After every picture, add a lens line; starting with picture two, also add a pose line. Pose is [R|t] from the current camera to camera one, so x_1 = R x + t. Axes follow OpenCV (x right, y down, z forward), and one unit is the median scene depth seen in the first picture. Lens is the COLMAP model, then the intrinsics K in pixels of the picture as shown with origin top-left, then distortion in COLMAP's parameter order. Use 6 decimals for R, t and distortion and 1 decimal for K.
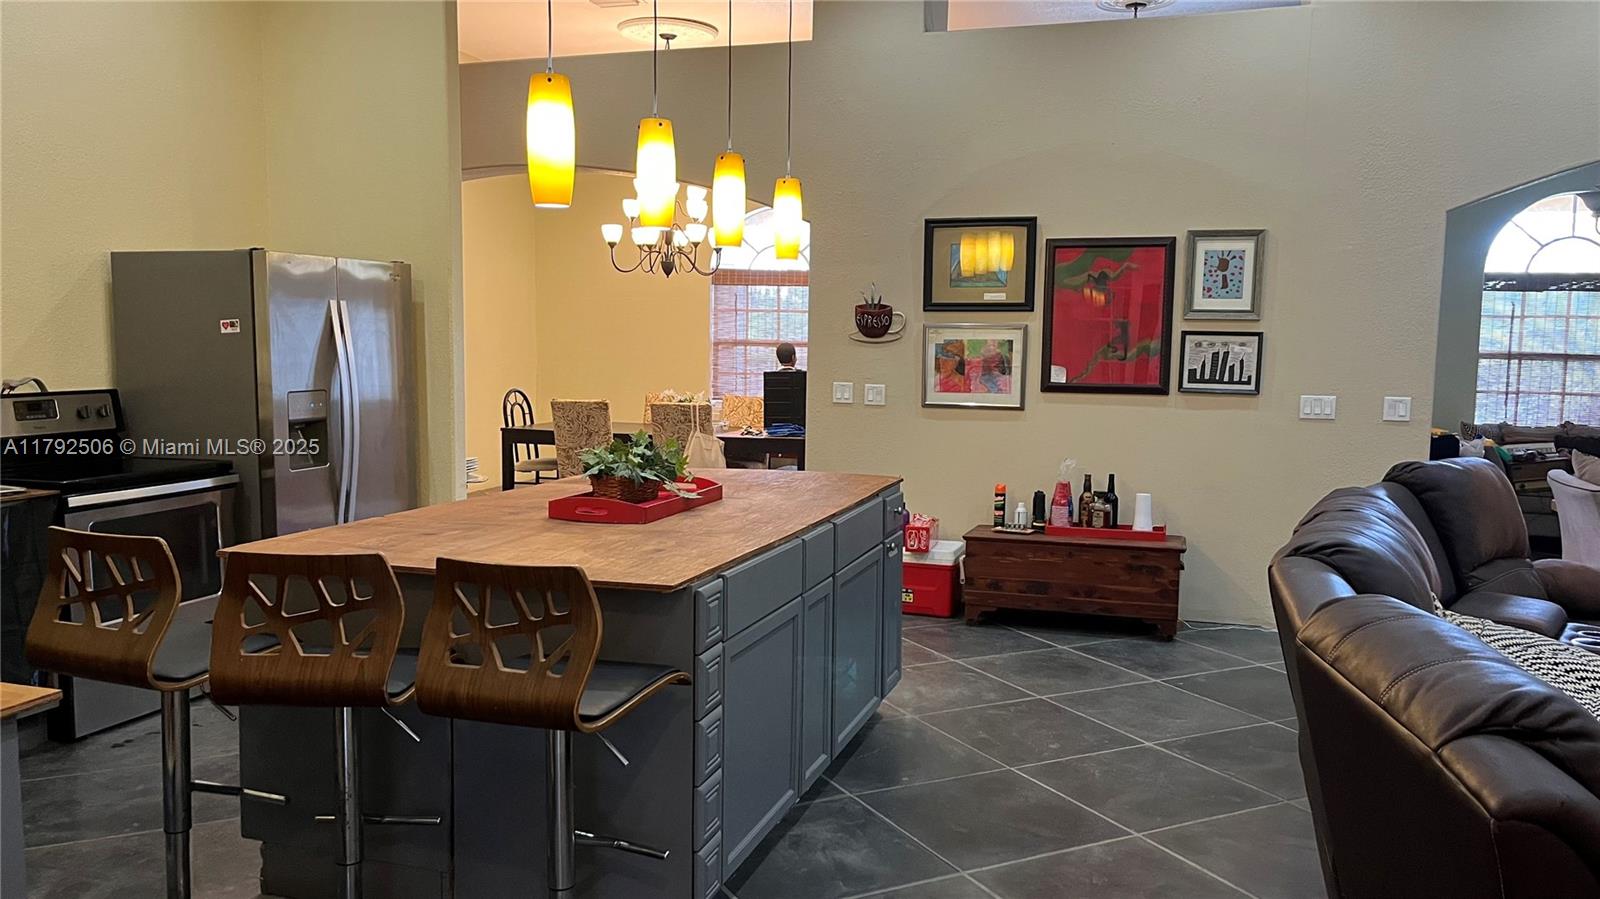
lens RADIAL K [[1182.0, 0, 798.6], [0, 1182.0, 461.1], [0, 0, 1]] dist [0.101219, -0.135665]
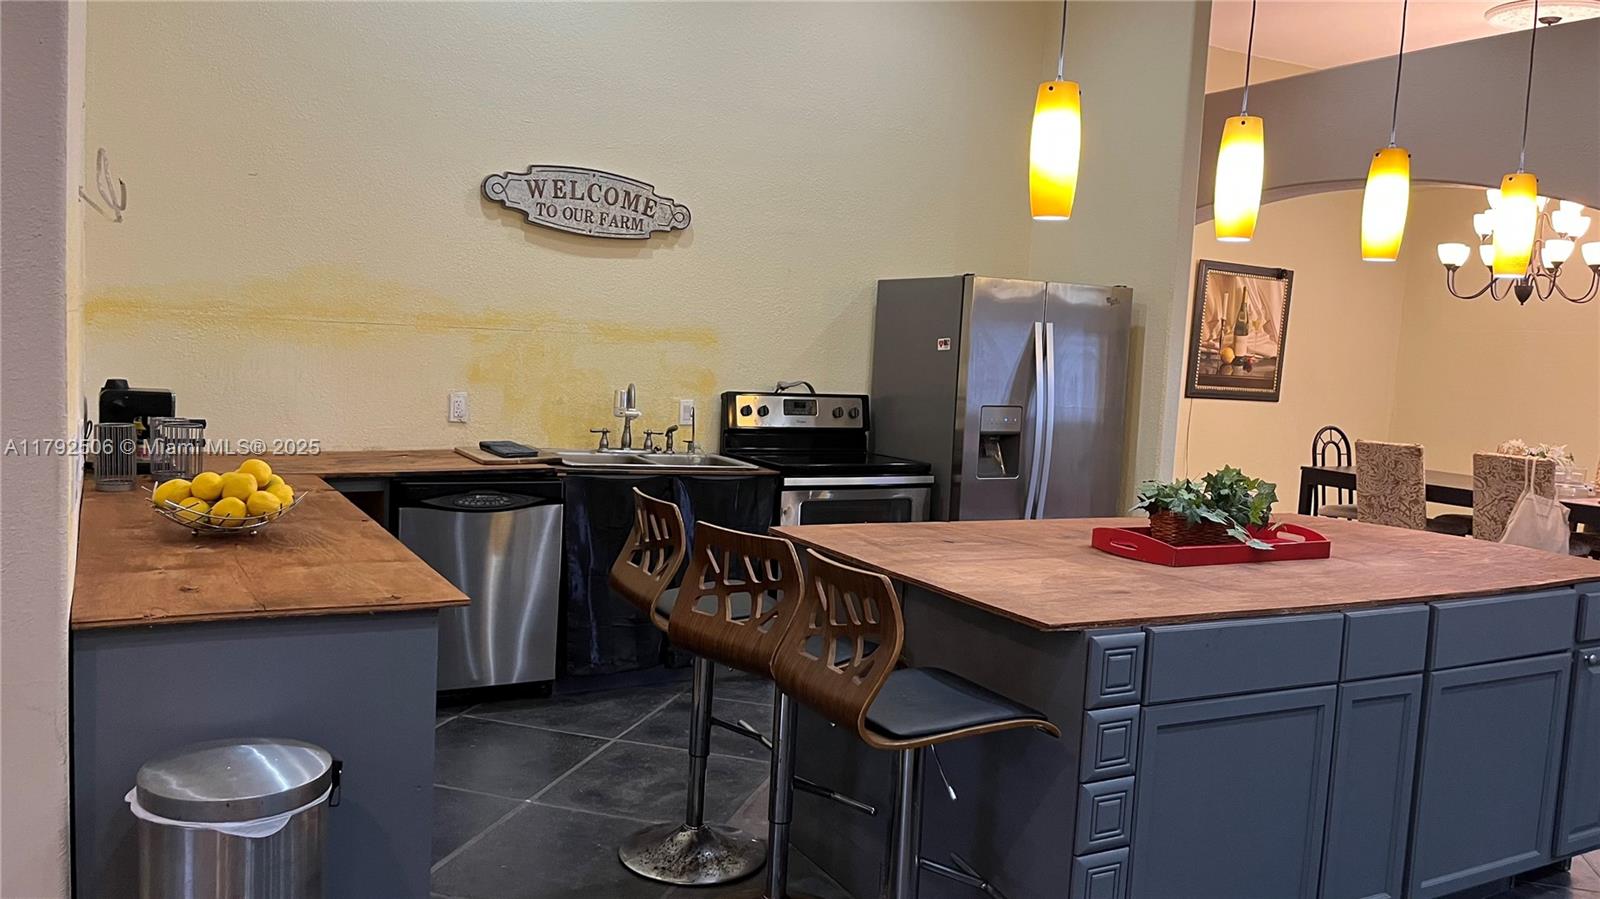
lens RADIAL K [[1196.0, 0, 800.0], [0, 1196.0, 449.5], [0, 0, 1]] dist [0.007603, -0.002190]
pose [[0.729097, 0.085770, -0.679015, 0.188852], [-0.110862, 0.993815, 0.006495, -0.006979], [0.675372, 0.070542, 0.734096, 0.095345]]
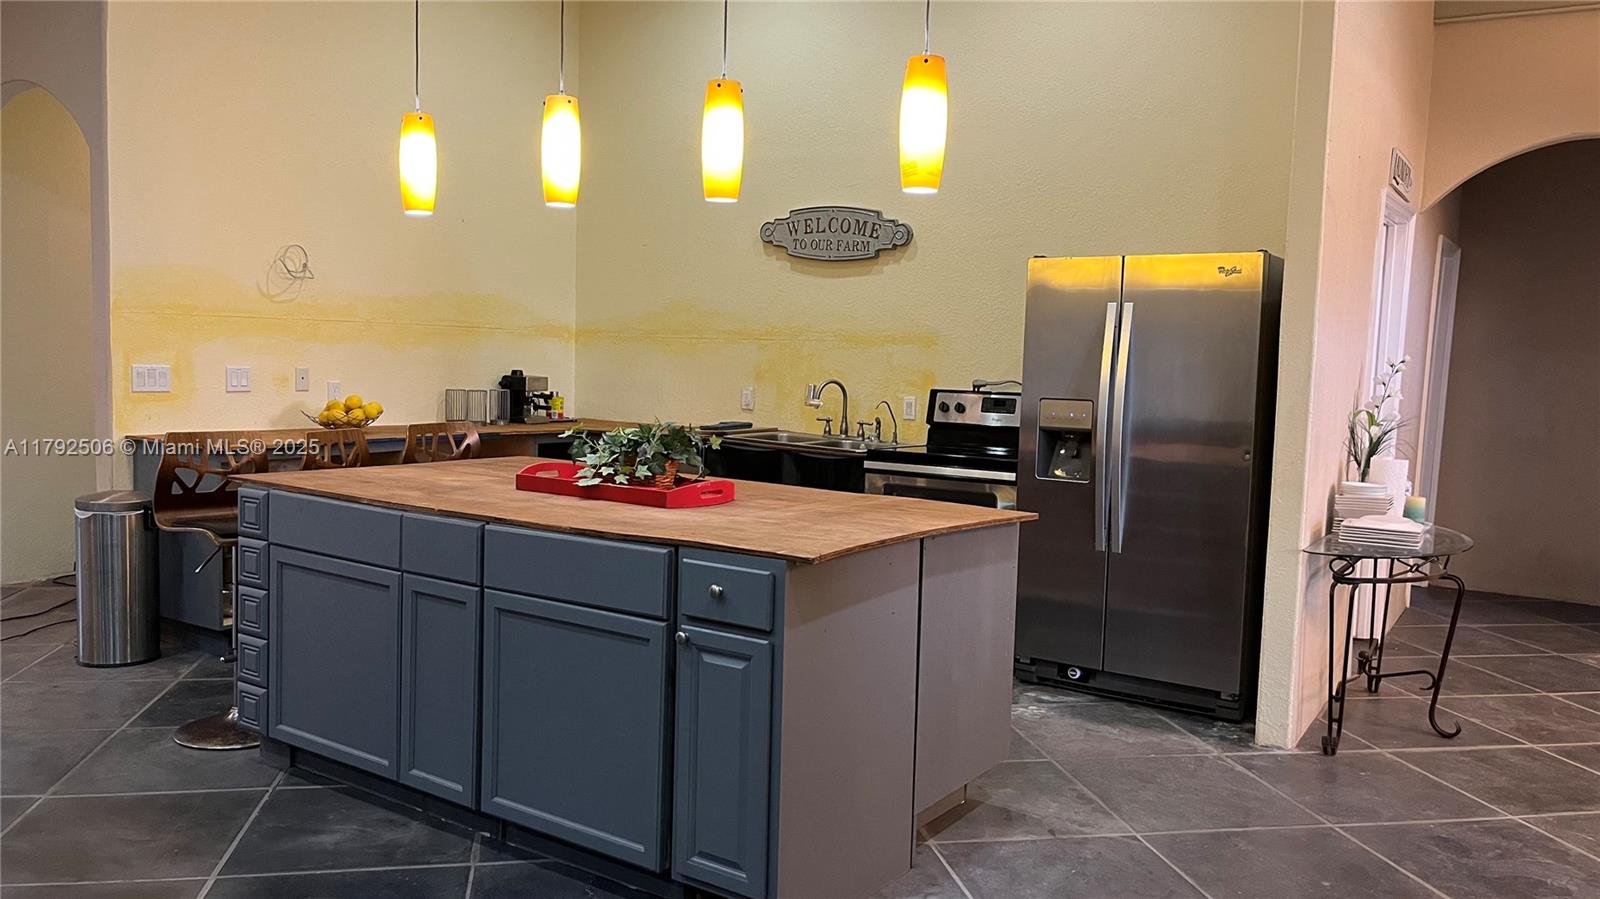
lens RADIAL K [[1182.0, 0, 798.6], [0, 1182.0, 461.1], [0, 0, 1]] dist [0.101219, -0.135665]
pose [[-0.270479, 0.065268, -0.960511, 0.573940], [-0.131779, 0.985799, 0.104095, -0.080994], [0.953664, 0.154730, -0.258037, 1.052579]]
